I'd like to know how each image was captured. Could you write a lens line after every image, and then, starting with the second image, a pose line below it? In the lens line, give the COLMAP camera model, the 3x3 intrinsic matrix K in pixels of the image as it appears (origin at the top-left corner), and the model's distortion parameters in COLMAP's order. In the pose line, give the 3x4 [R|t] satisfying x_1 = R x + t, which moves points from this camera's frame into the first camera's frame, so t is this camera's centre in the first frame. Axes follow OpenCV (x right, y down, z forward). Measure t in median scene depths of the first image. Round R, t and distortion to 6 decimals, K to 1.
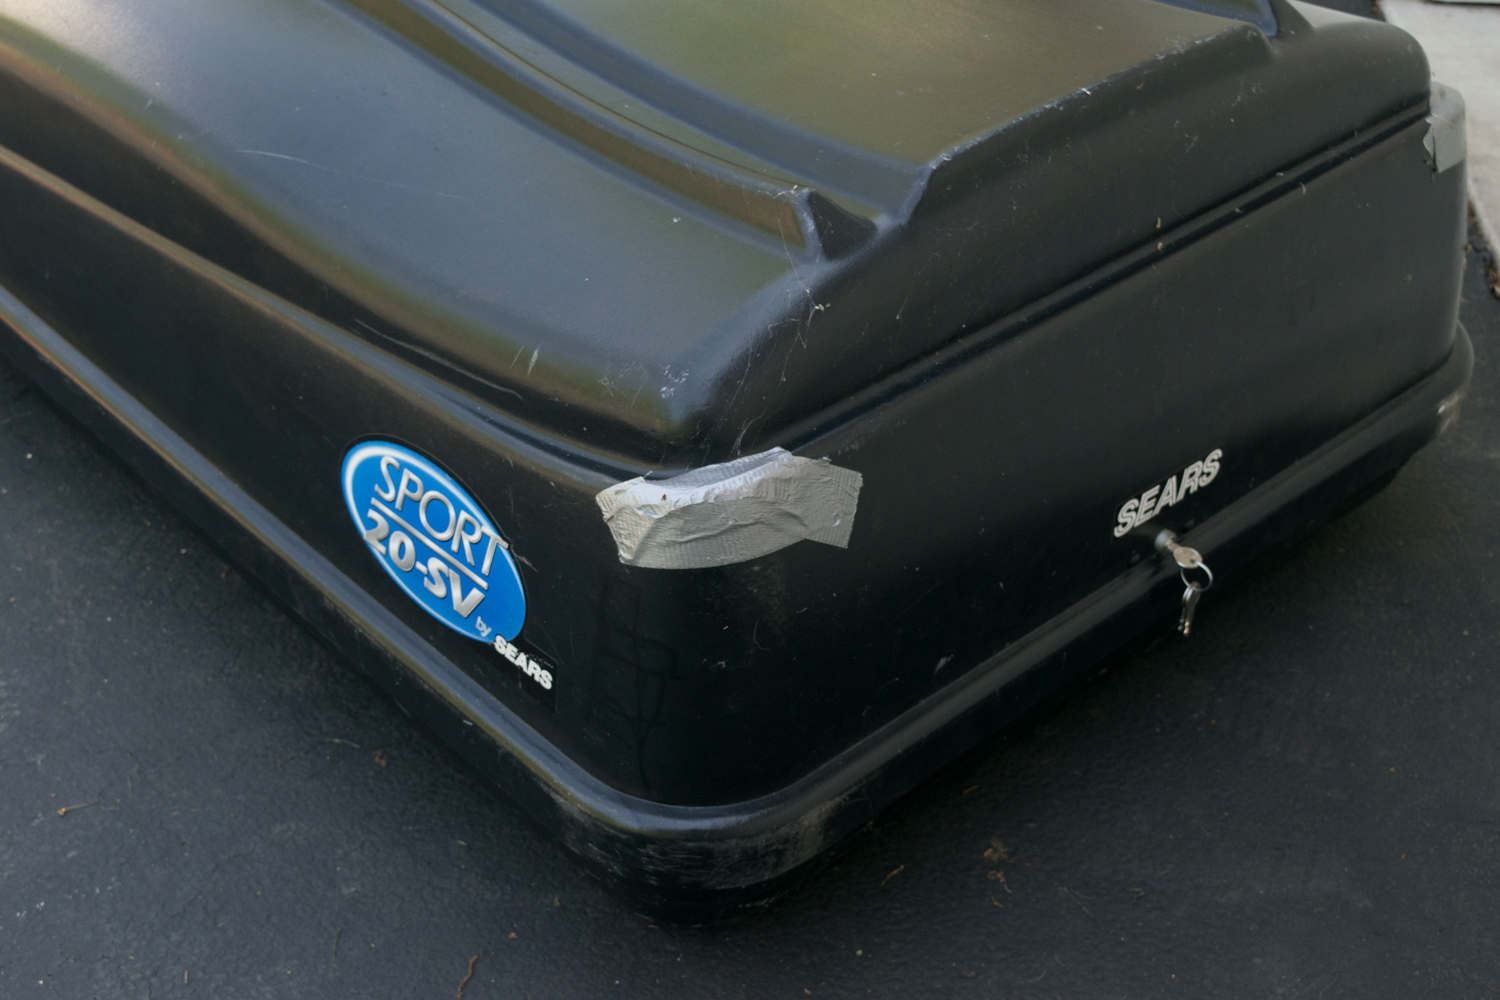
lens RADIAL K [[2309.1, 0, 750.0], [0, 2309.1, 500.0], [0, 0, 1]] dist [-0.012994, -0.036107]
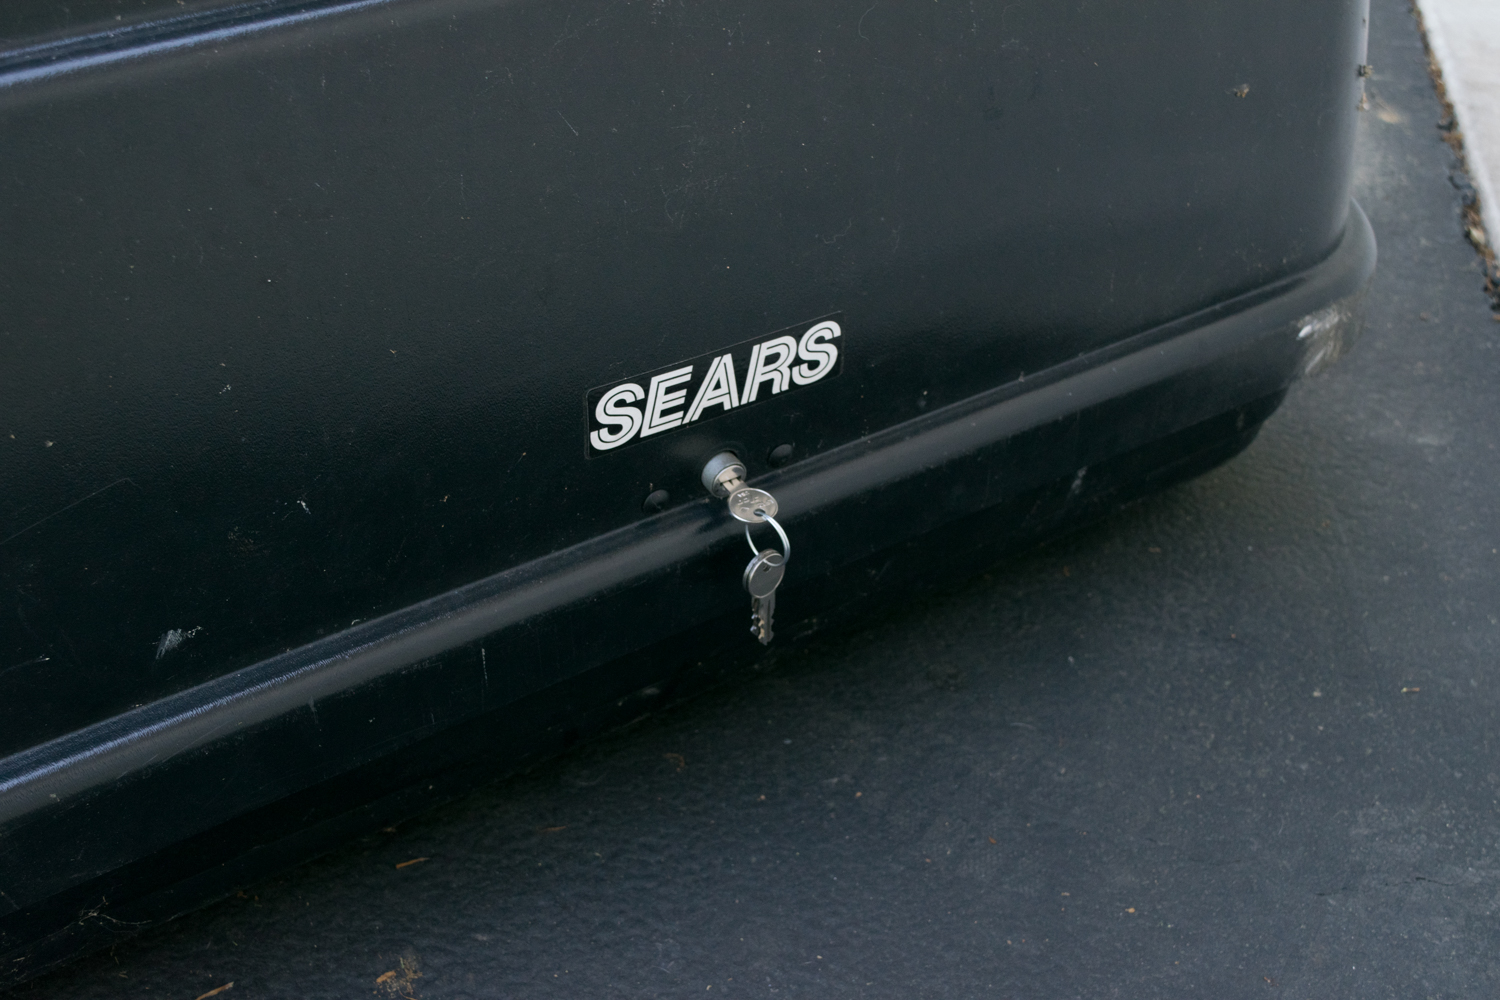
lens RADIAL K [[1885.3, 0, 750.0], [0, 1885.3, 500.0], [0, 0, 1]] dist [-0.065953, 0.011478]
pose [[0.989116, 0.095050, -0.112313, 0.239796], [-0.096345, 0.995329, -0.006150, 0.026425], [0.111204, 0.016904, 0.993654, 0.542597]]
